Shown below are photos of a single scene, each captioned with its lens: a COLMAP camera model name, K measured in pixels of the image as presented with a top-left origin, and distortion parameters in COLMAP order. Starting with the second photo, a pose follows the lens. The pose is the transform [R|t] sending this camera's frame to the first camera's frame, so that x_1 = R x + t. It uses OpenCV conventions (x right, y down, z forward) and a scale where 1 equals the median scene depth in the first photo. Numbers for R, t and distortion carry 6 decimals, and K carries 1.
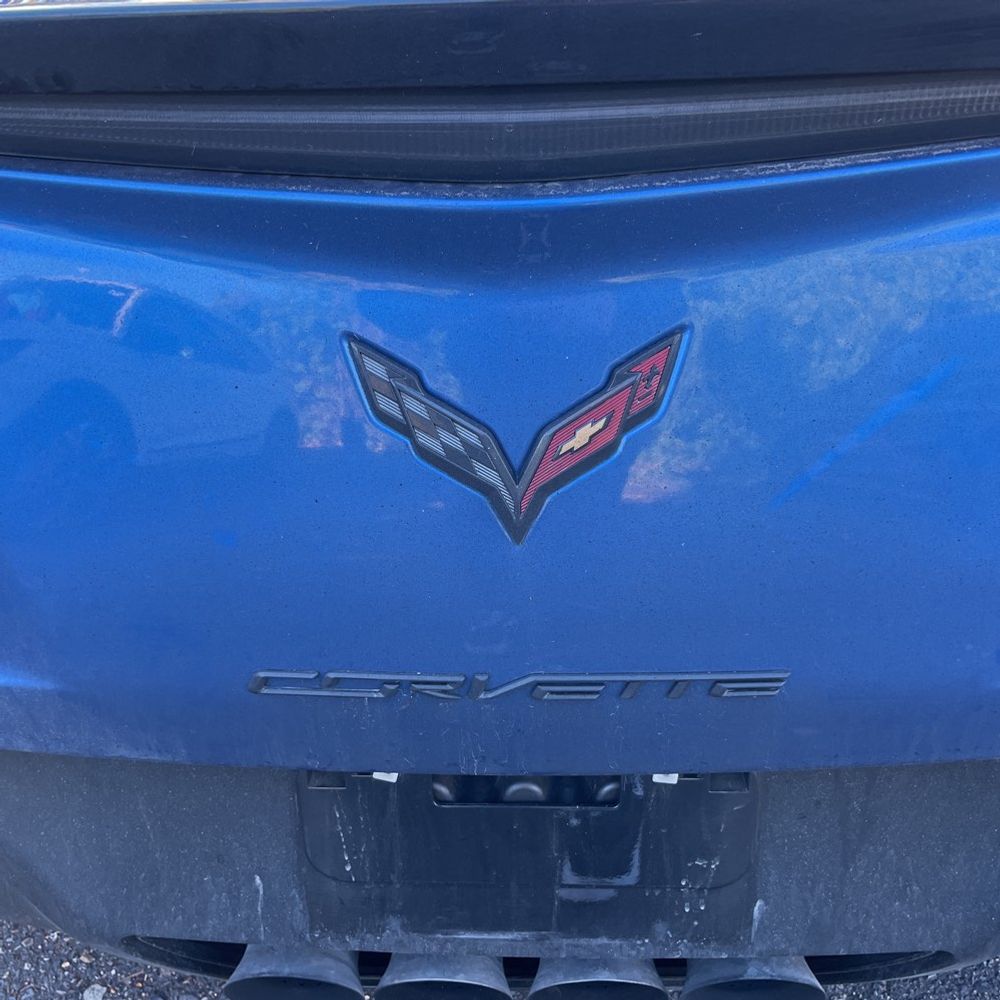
lens RADIAL K [[1026.8, 0, 498.7], [0, 1026.8, 498.8], [0, 0, 1]] dist [0.018863, 0.000000]
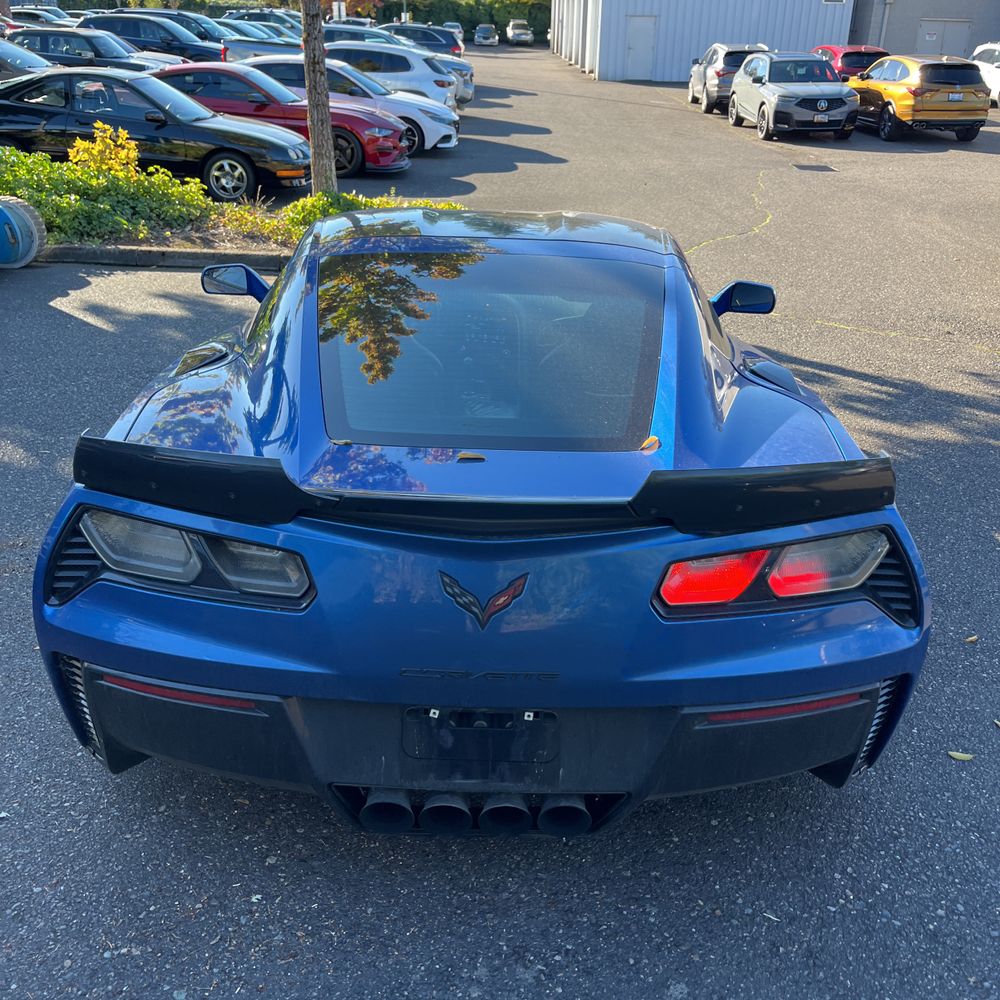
lens RADIAL K [[1026.8, 0, 484.9], [0, 1026.8, 506.5], [0, 0, 1]] dist [0.018863, 0.000000]
pose [[0.998457, 0.038698, 0.039836, -0.131813], [-0.032066, 0.987327, -0.155425, 0.171956], [-0.045346, 0.153908, 0.987044, -2.537670]]
